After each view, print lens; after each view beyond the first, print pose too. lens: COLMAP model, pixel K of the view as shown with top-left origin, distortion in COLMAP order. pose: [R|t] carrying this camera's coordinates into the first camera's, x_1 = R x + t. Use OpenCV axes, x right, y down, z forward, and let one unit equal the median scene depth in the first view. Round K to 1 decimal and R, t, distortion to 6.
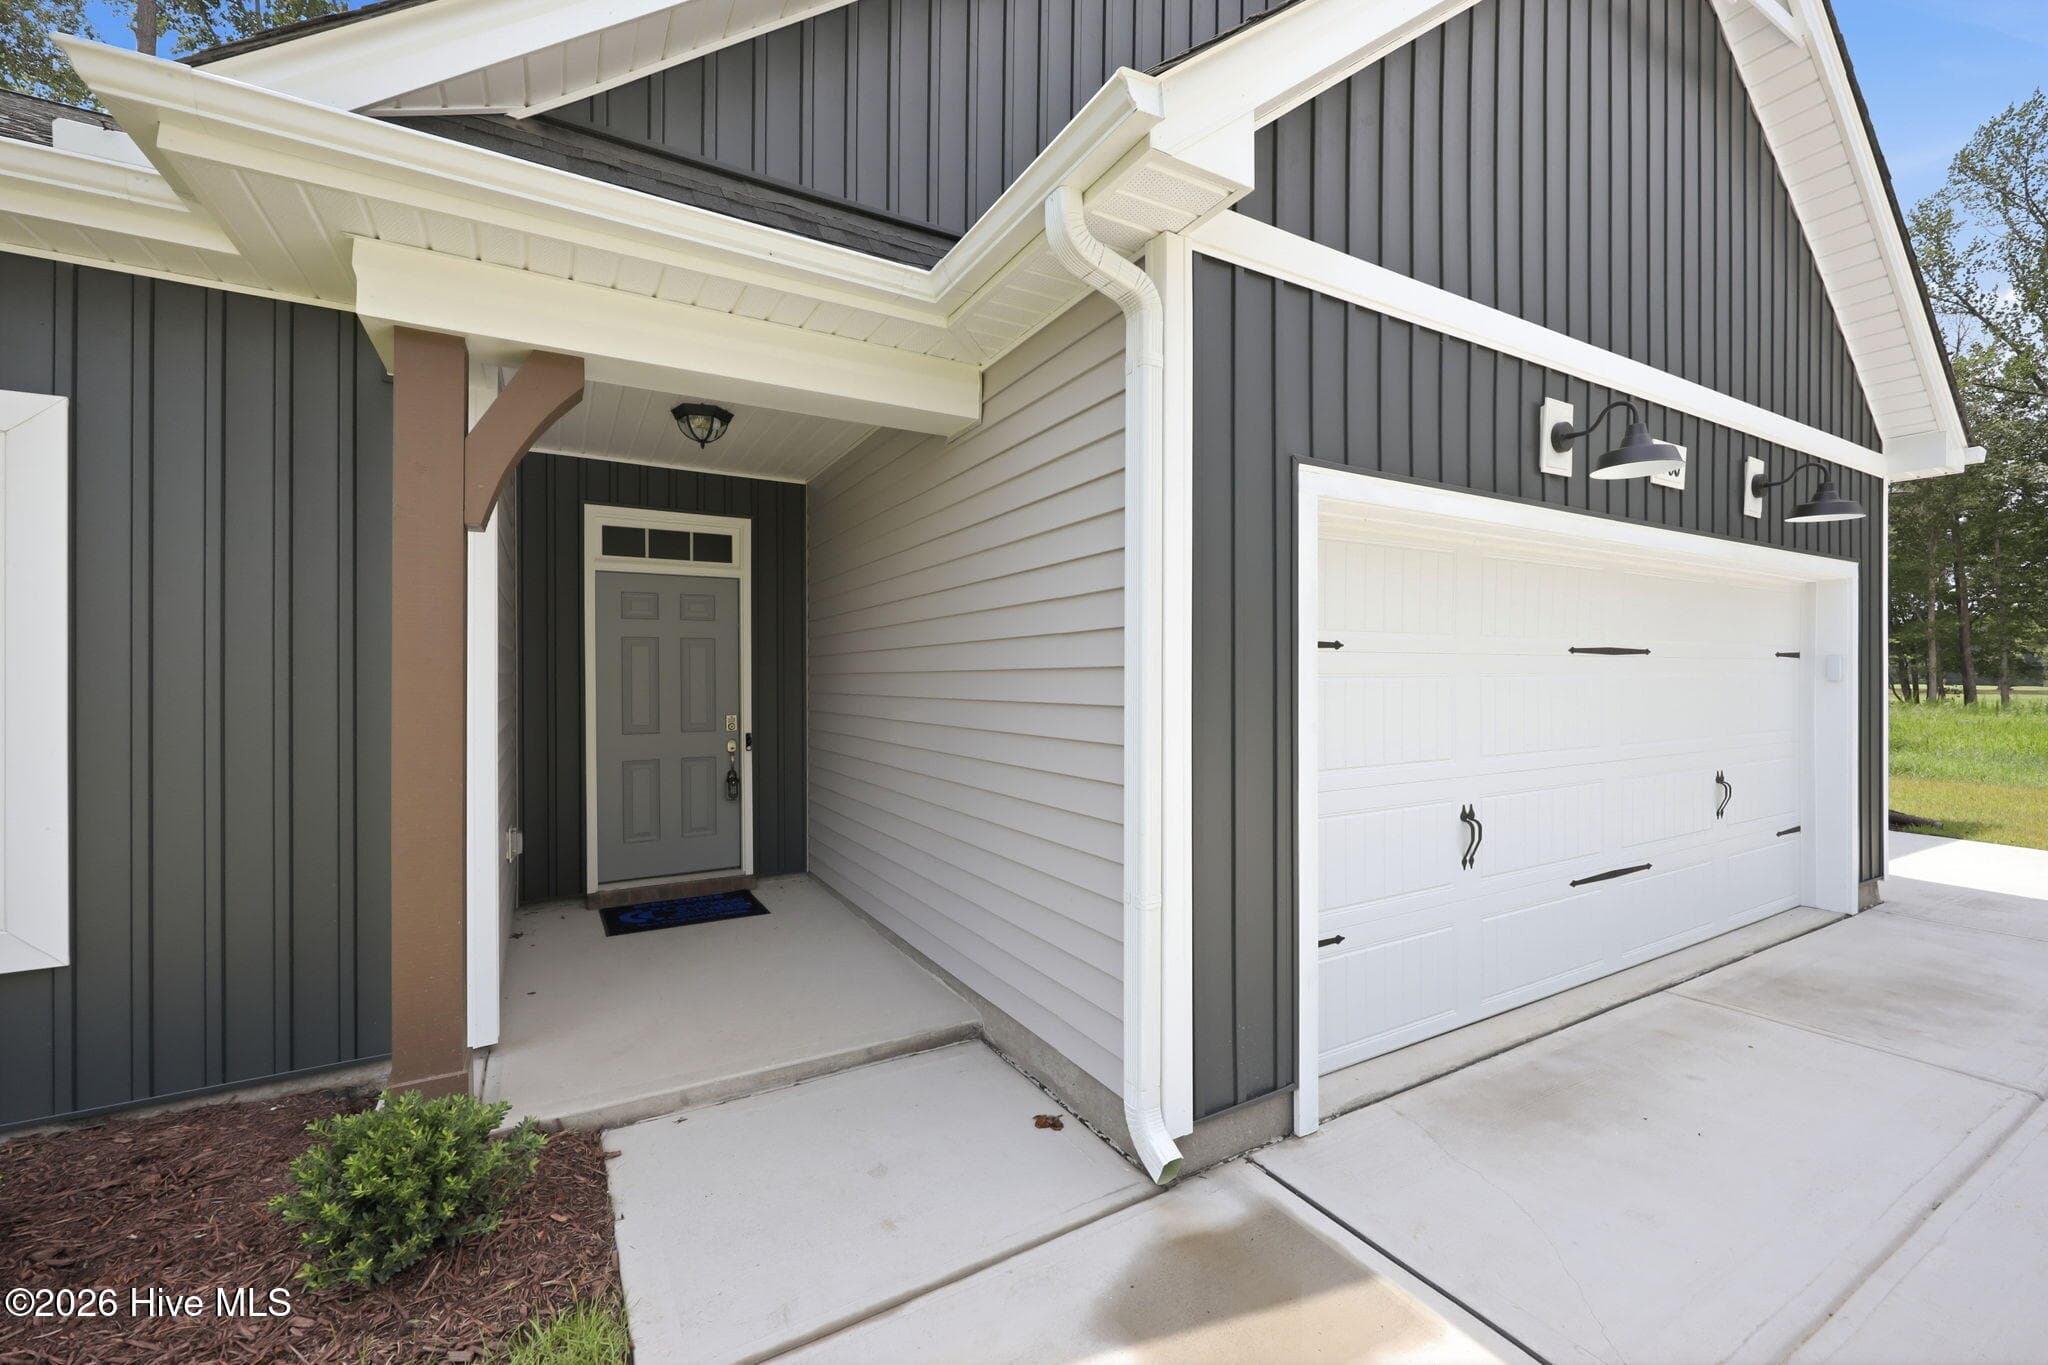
lens RADIAL K [[817.1, 0, 1024.0], [0, 817.1, 682.5], [0, 0, 1]] dist [-0.007789, -0.000045]
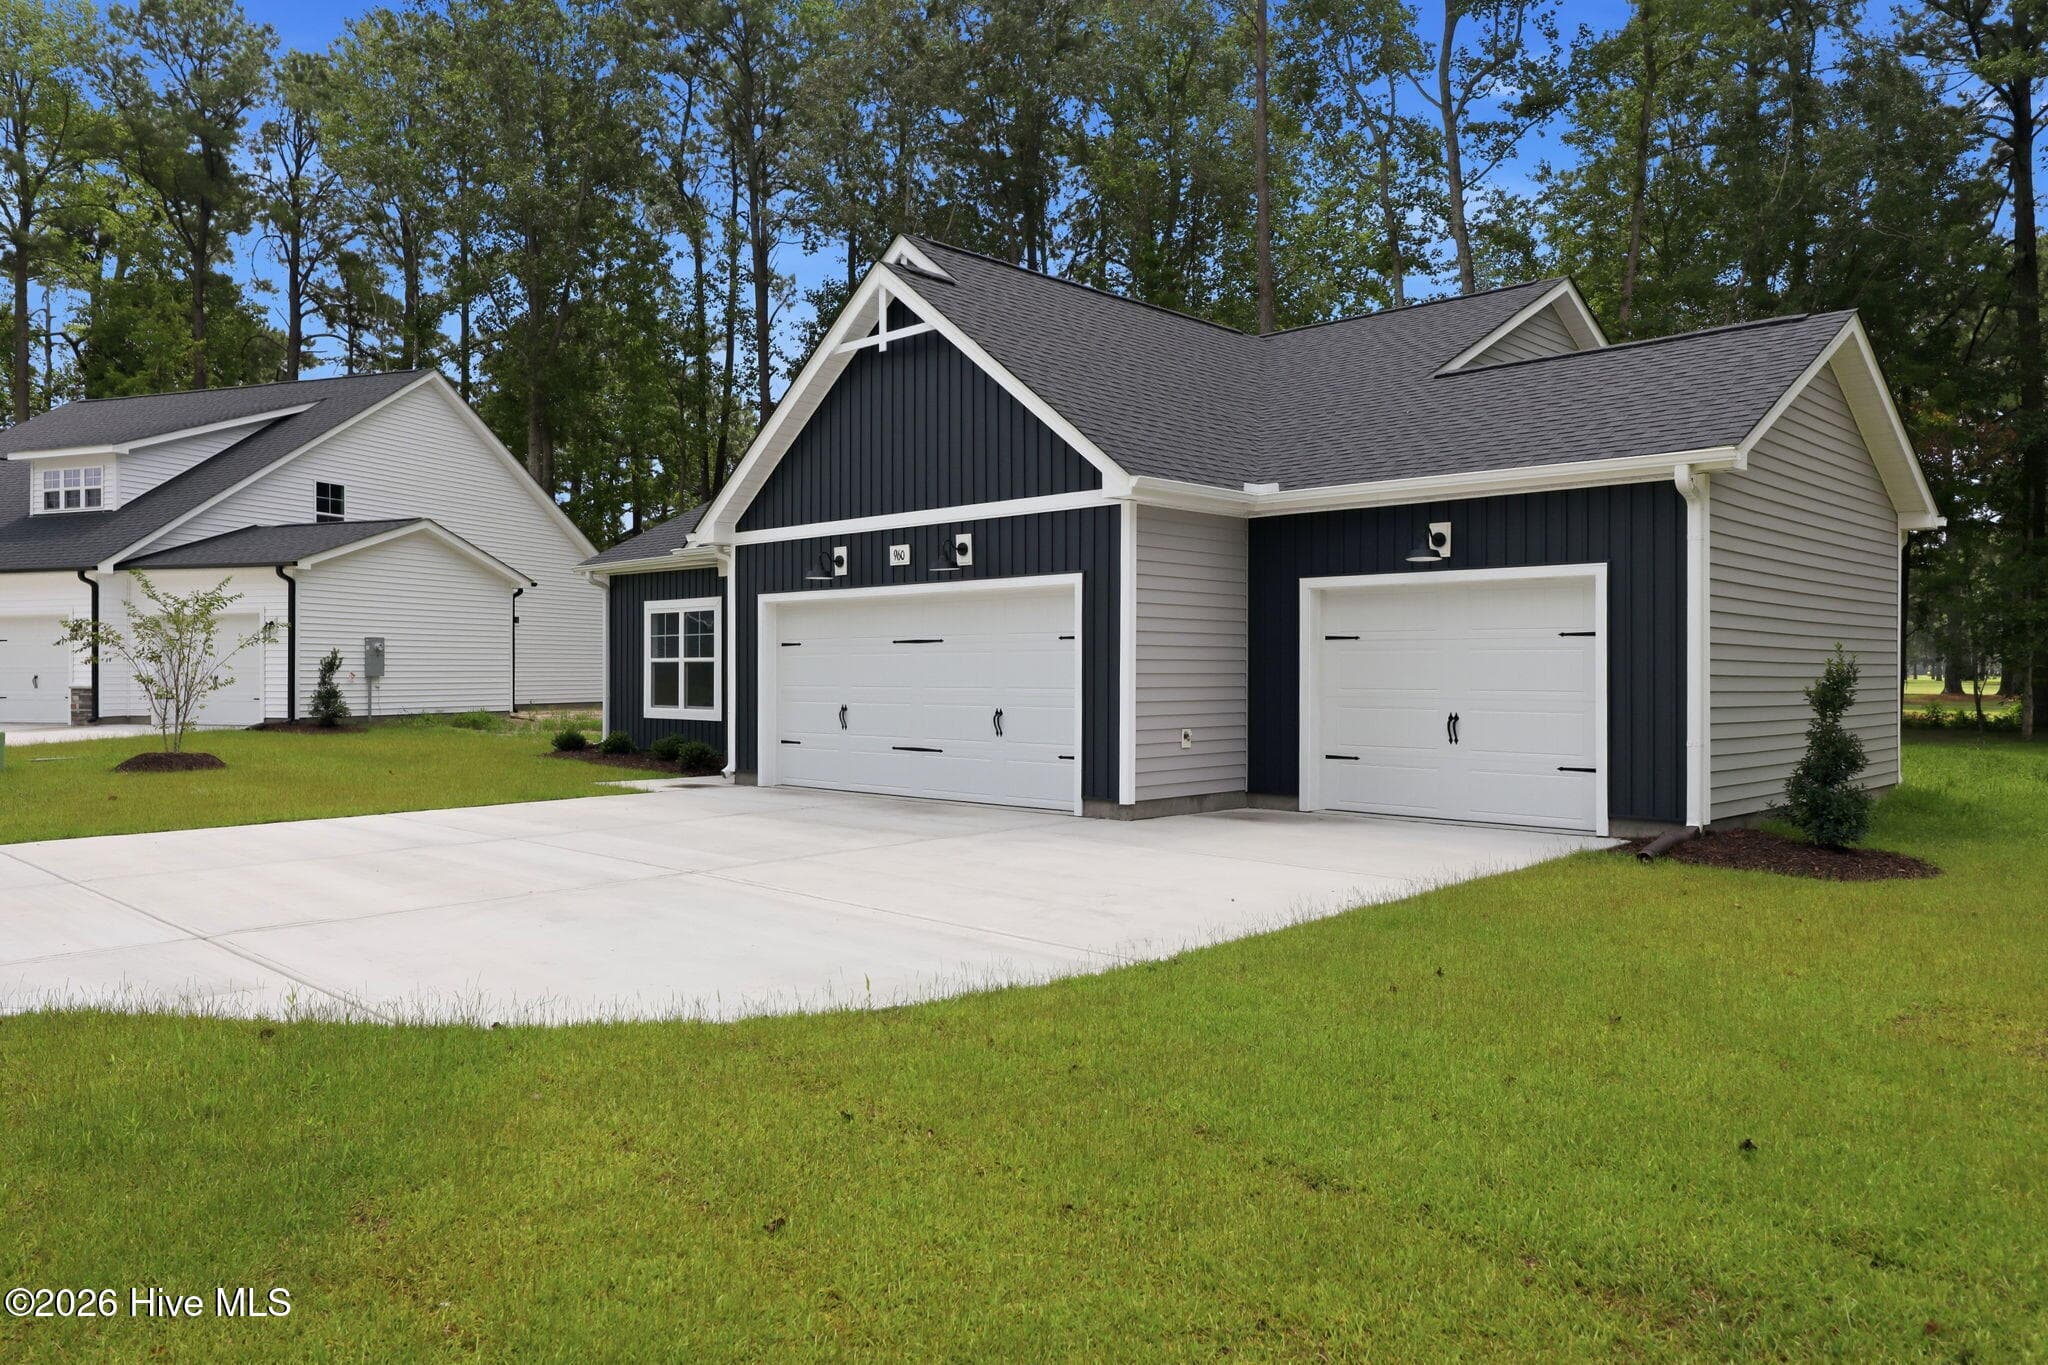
lens RADIAL K [[1393.2, 0, 1024.0], [0, 1393.2, 682.5], [0, 0, 1]] dist [0.029272, 0.000278]
pose [[0.275899, 0.007971, -0.961153, 5.598706], [-0.009775, 0.999937, 0.005487, 0.059479], [0.961137, 0.007881, 0.275960, 0.380493]]
